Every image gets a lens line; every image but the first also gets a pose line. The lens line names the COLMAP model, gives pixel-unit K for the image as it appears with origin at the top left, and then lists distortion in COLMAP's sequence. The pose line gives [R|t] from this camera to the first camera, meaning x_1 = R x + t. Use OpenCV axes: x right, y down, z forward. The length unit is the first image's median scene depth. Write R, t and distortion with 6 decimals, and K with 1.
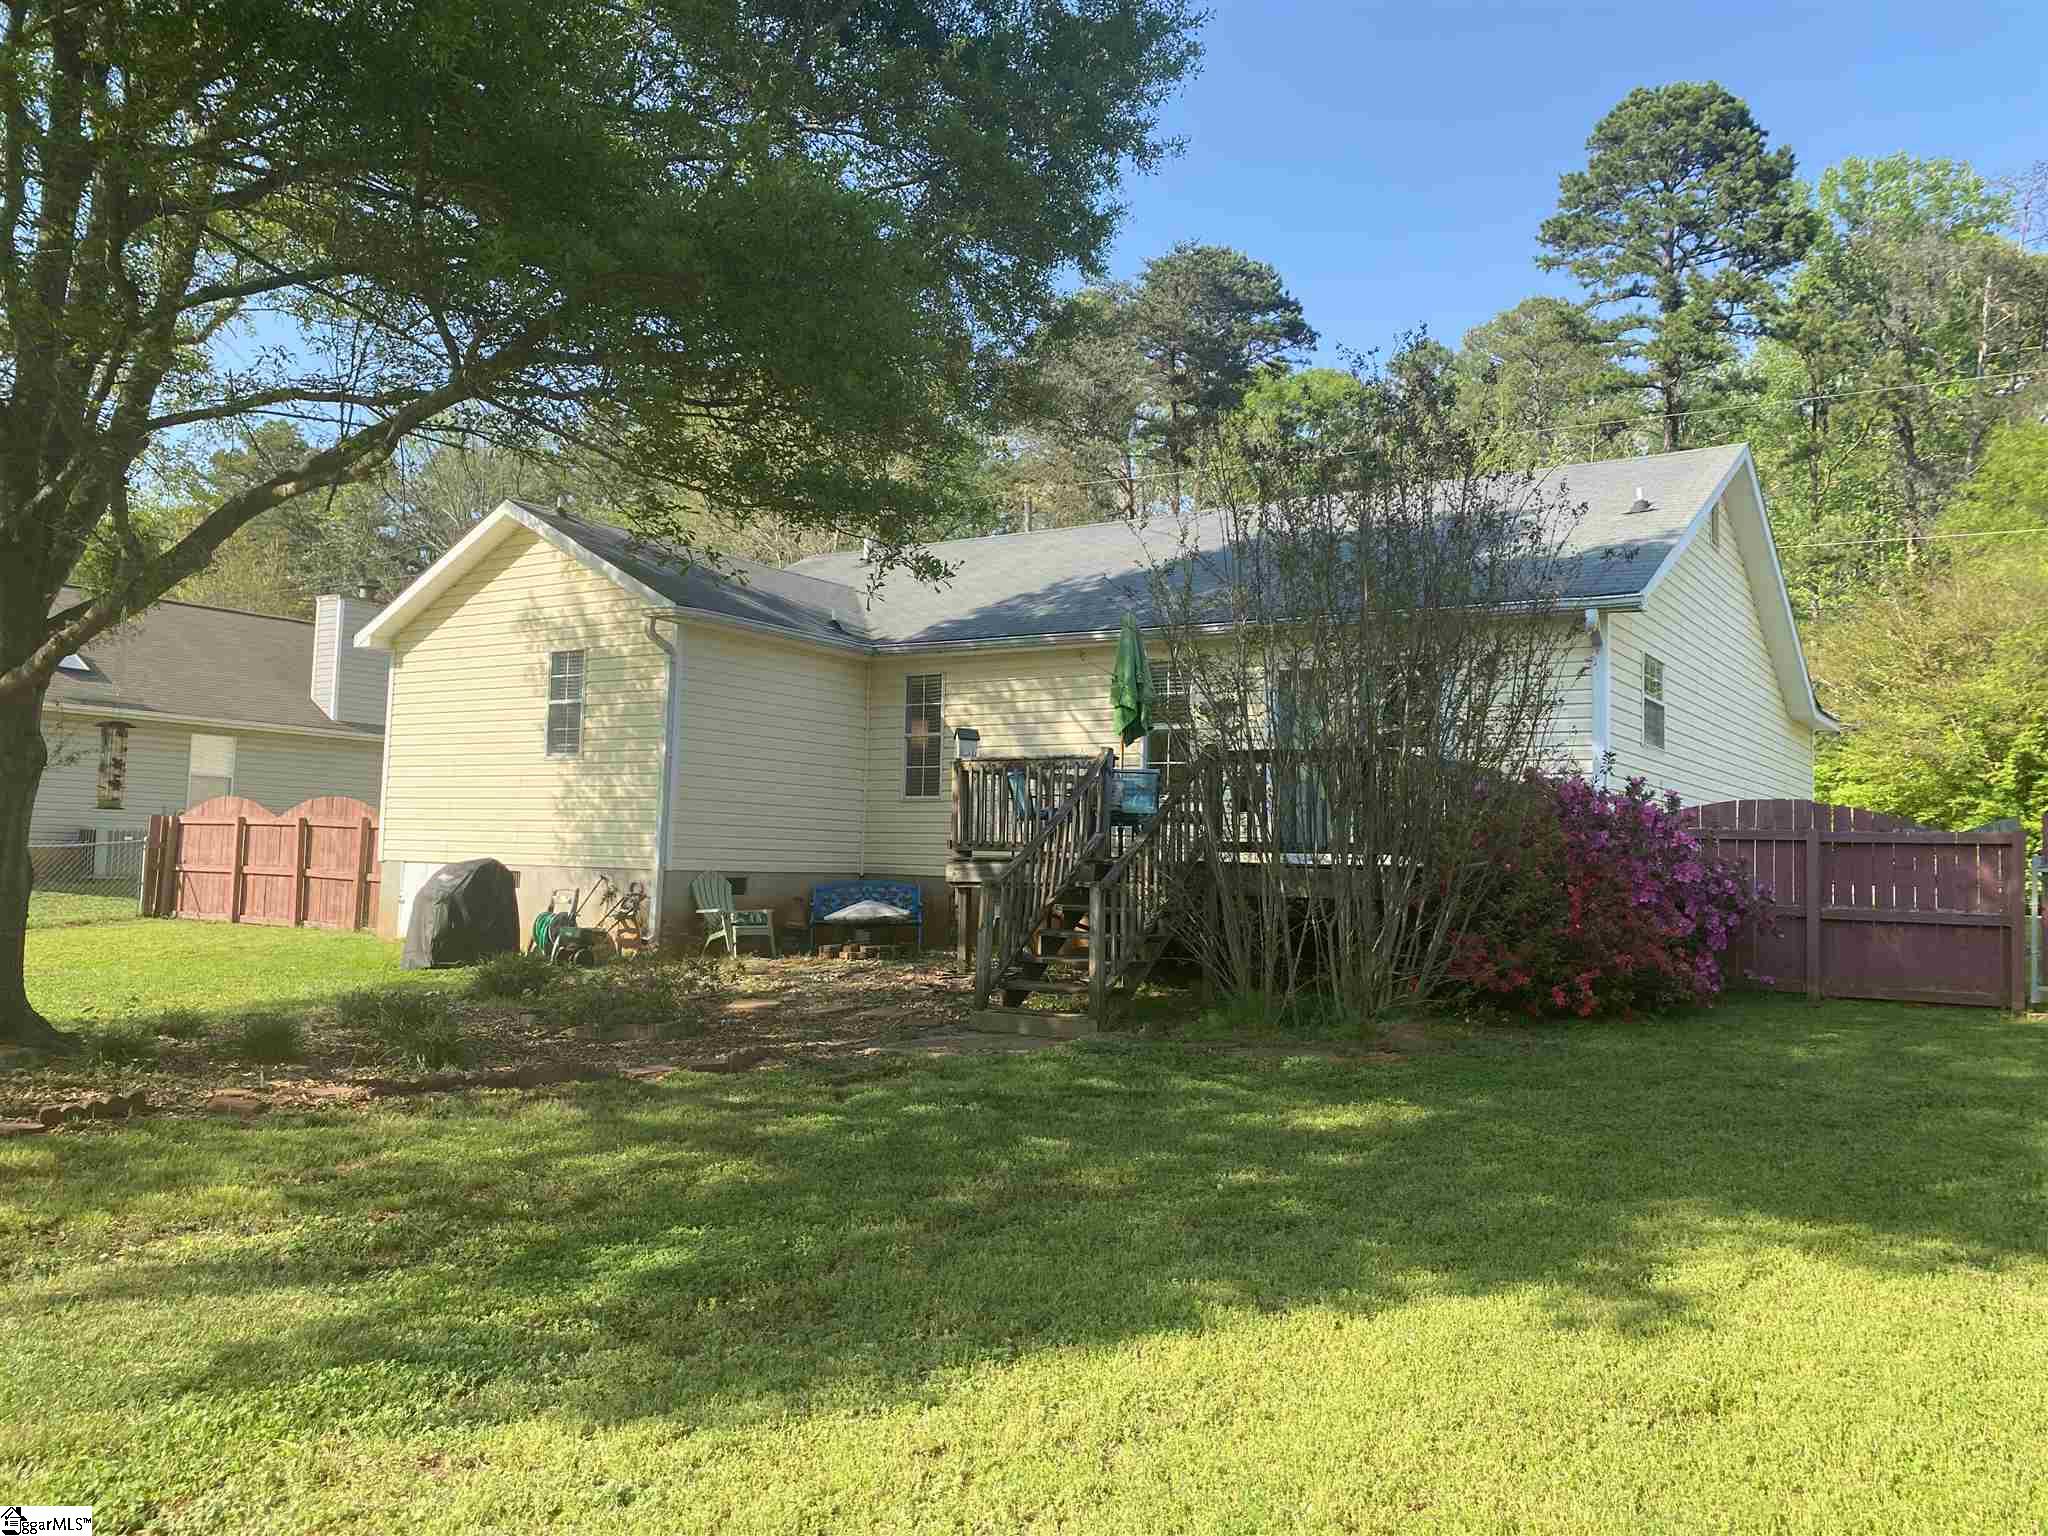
lens RADIAL K [[1571.2, 0, 1022.6], [0, 1571.2, 754.1], [0, 0, 1]] dist [0.048479, -0.055428]
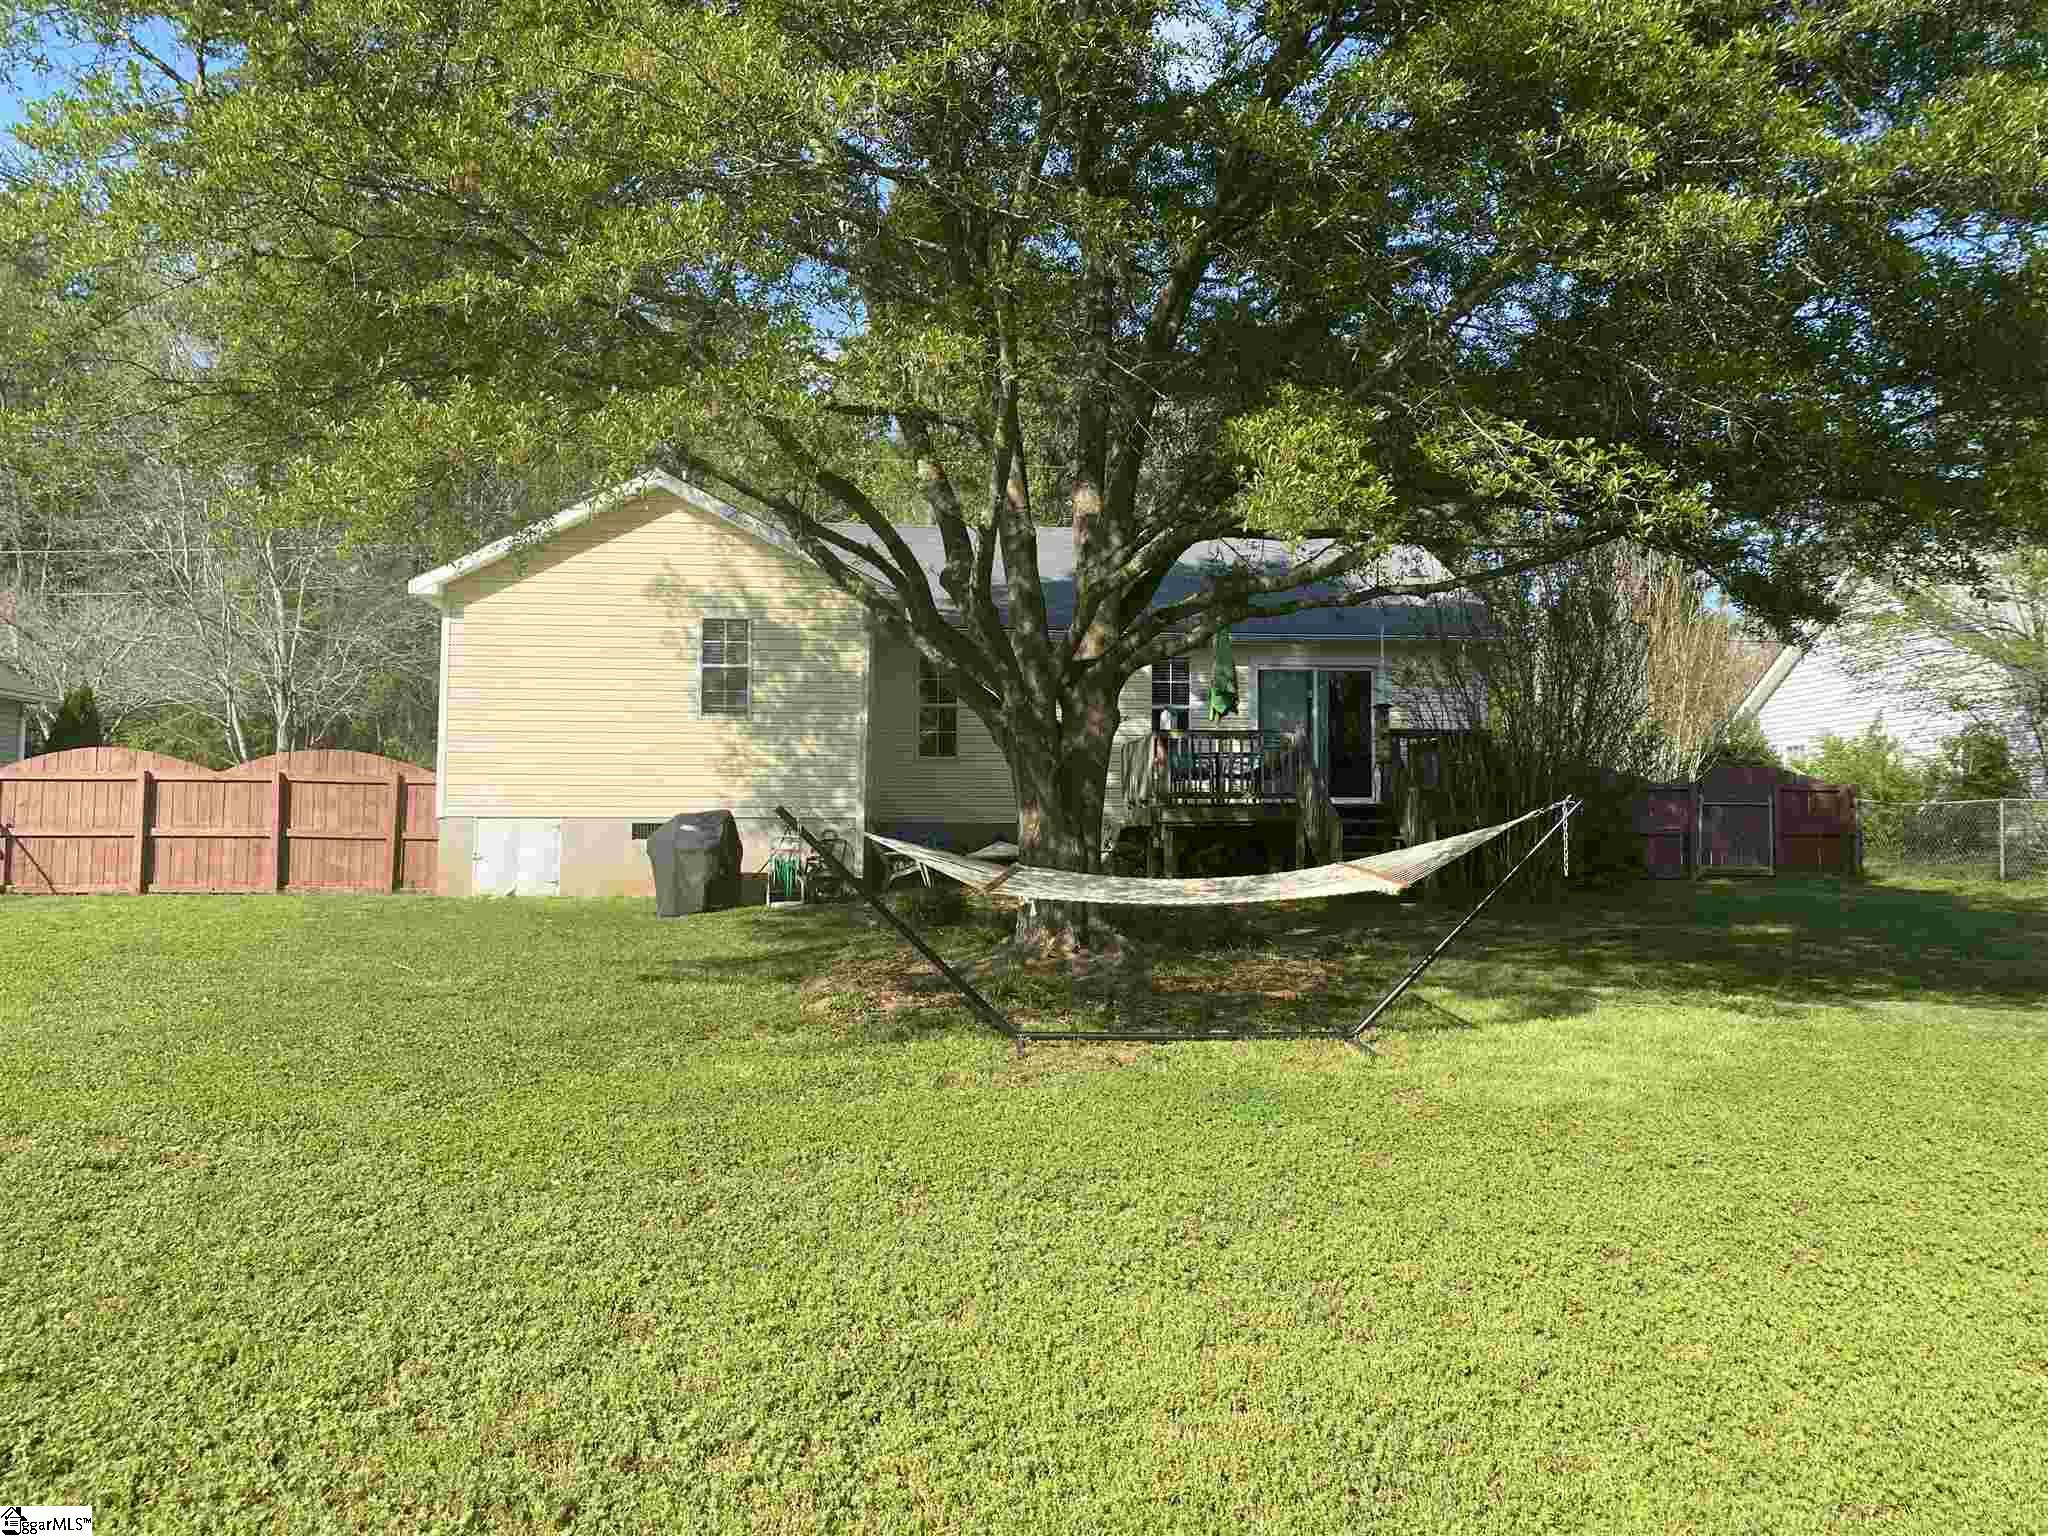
lens RADIAL K [[1571.2, 0, 1022.6], [0, 1571.2, 754.1], [0, 0, 1]] dist [0.048479, -0.055428]
pose [[0.780539, 0.009549, 0.625034, -0.788780], [-0.025842, 0.999521, 0.017002, 0.003156], [-0.624572, -0.029423, 0.780413, 0.023142]]
